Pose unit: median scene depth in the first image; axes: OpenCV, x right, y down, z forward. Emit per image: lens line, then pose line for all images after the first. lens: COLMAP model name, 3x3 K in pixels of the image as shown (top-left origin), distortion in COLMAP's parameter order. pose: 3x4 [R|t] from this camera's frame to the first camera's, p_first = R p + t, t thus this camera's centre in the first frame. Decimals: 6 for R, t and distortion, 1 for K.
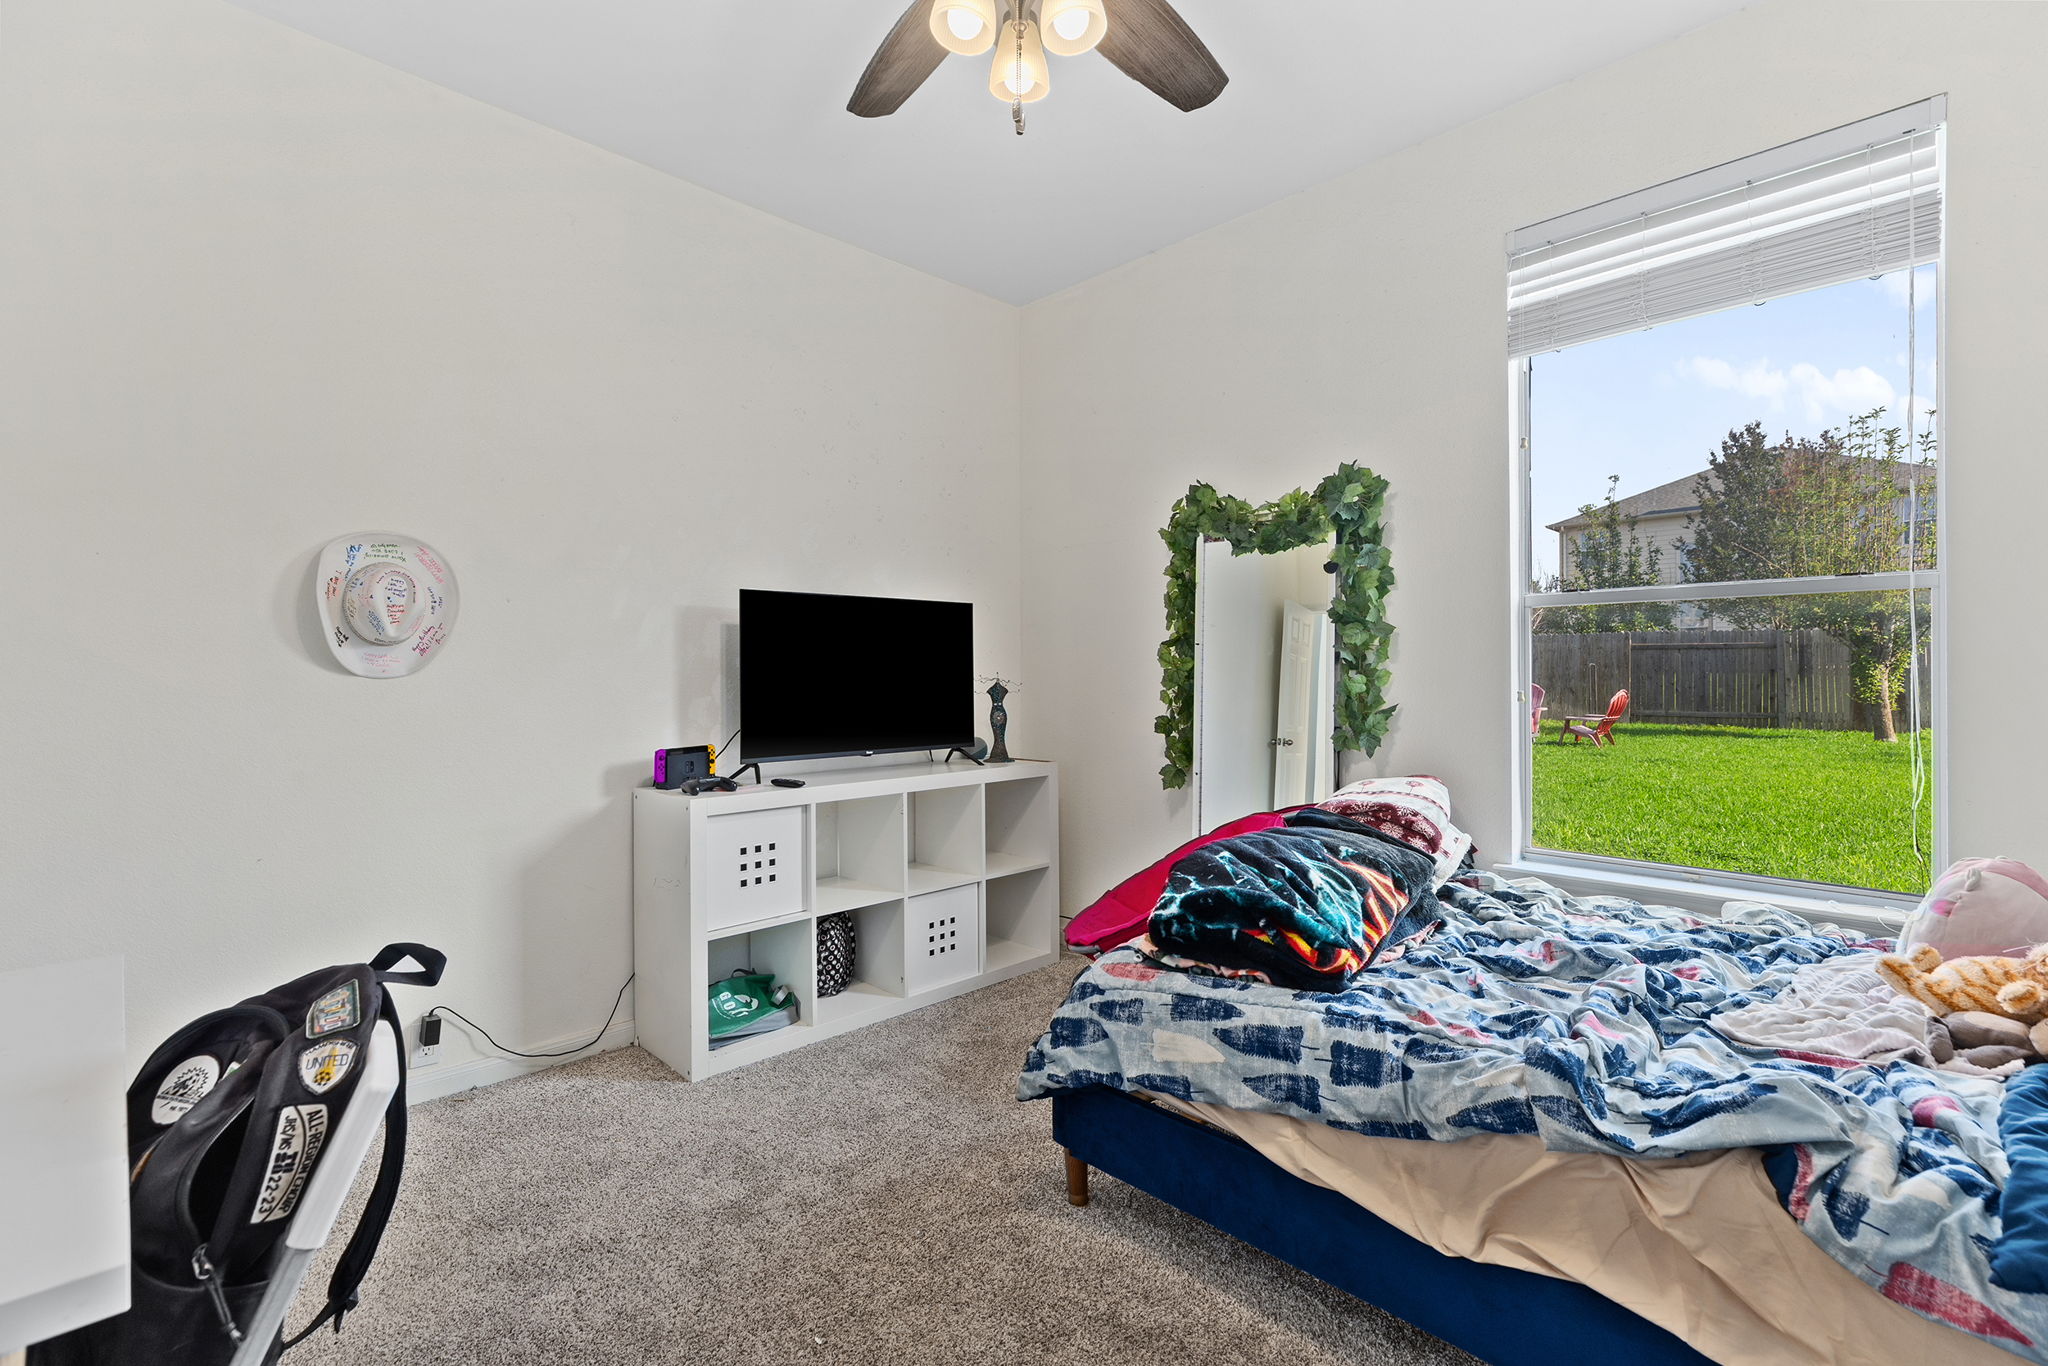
lens RADIAL K [[913.6, 0, 1022.8], [0, 913.6, 678.6], [0, 0, 1]] dist [0.002705, 0.000014]
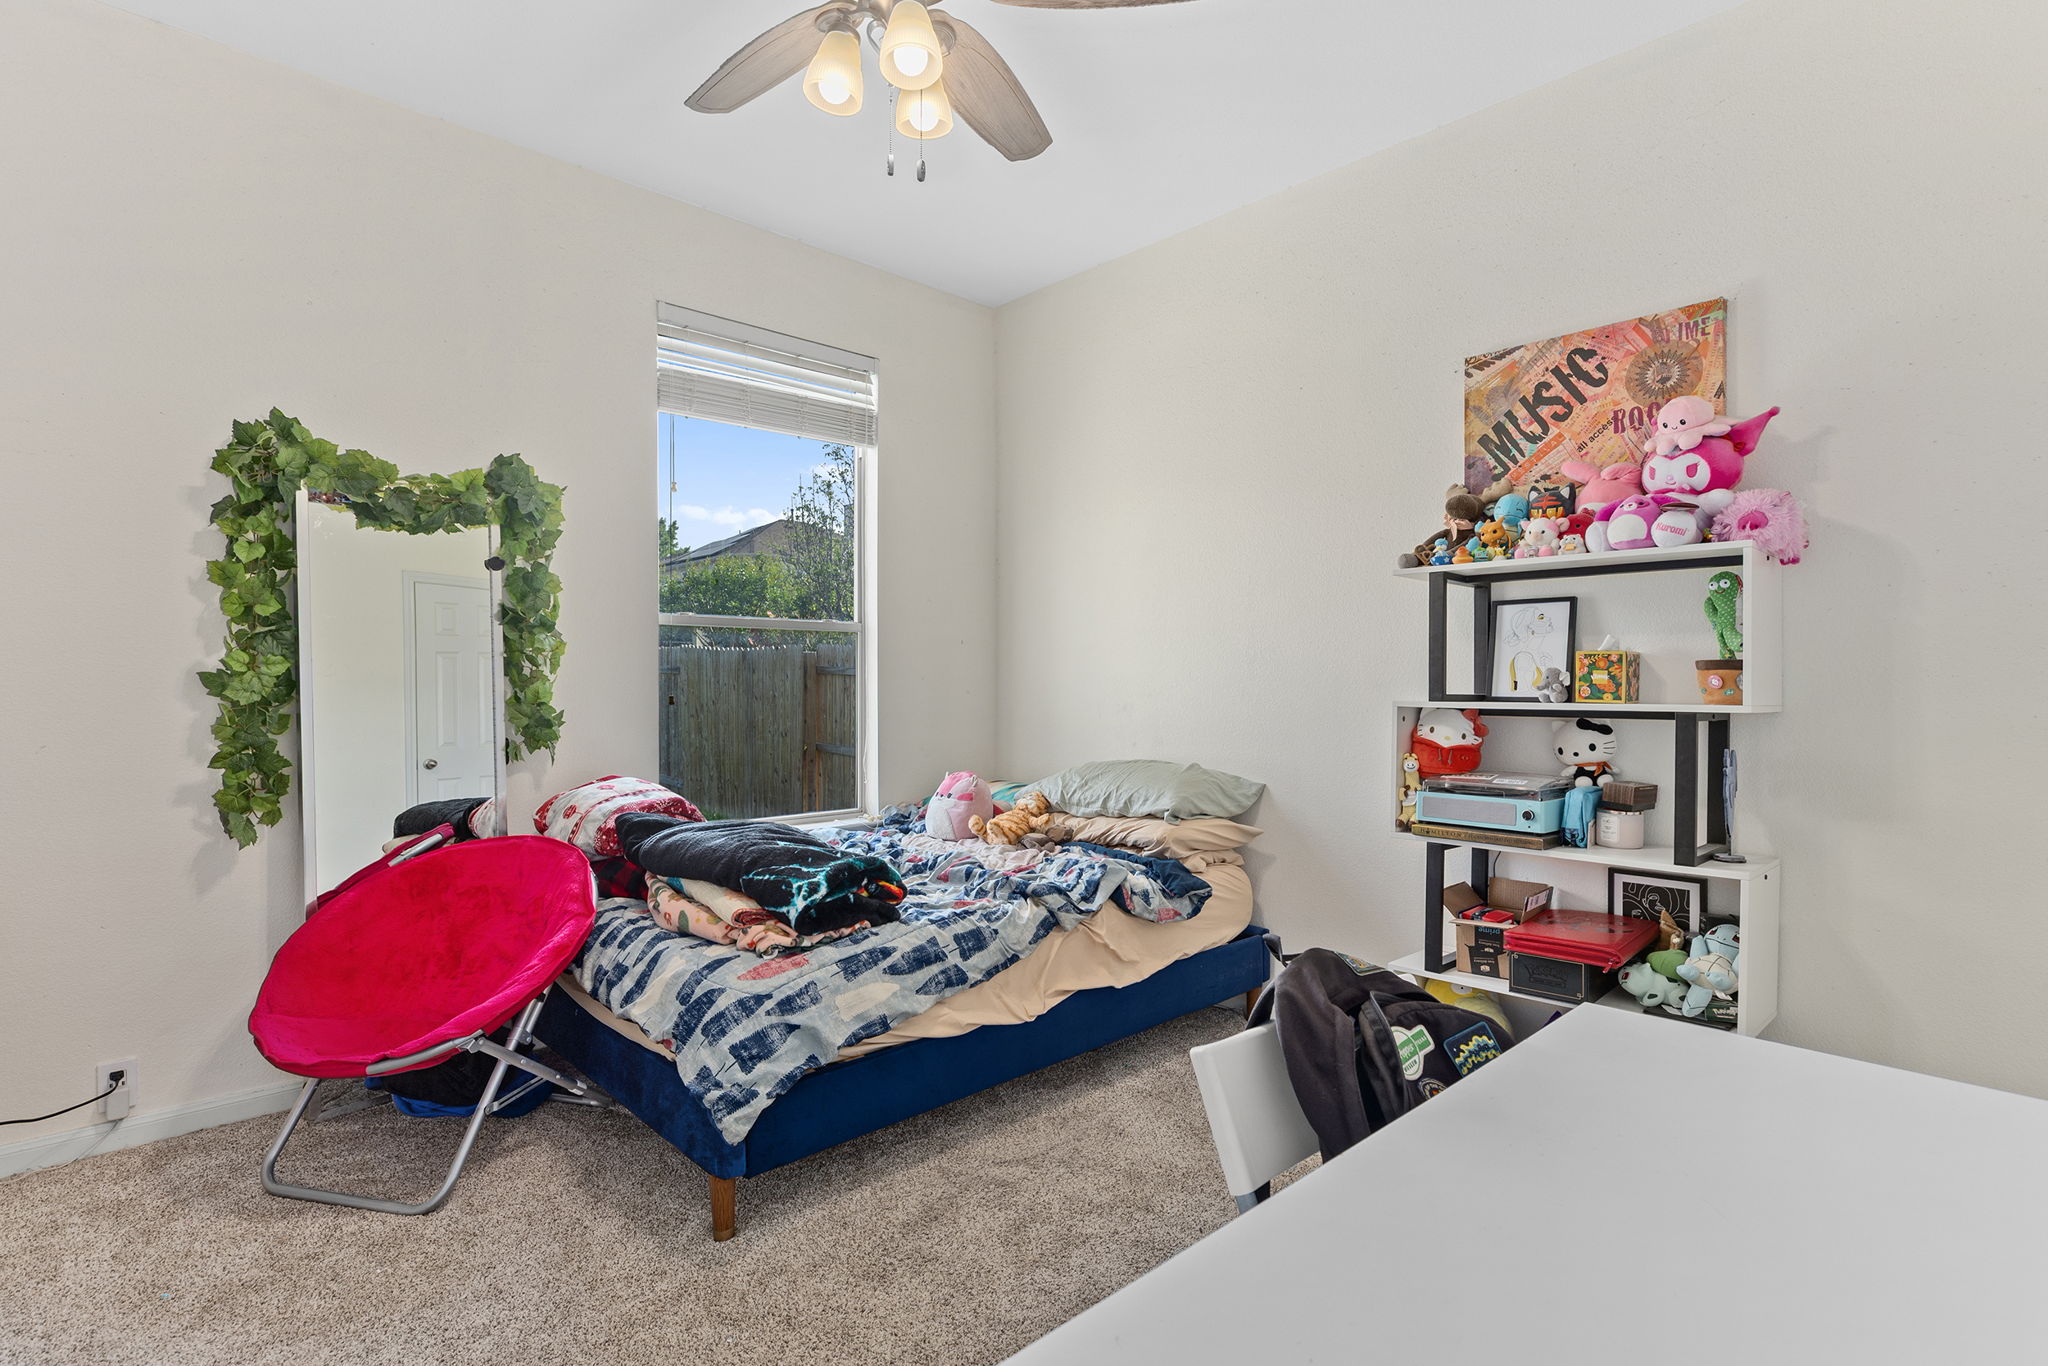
lens RADIAL K [[1036.6, 0, 1022.8], [0, 1036.6, 687.4], [0, 0, 1]] dist [-0.002858, -0.000087]
pose [[0.016121, -0.004921, 0.999858, -1.108300], [0.004025, 0.999980, 0.004856, -0.002074], [-0.999862, 0.003946, 0.016140, 0.740312]]
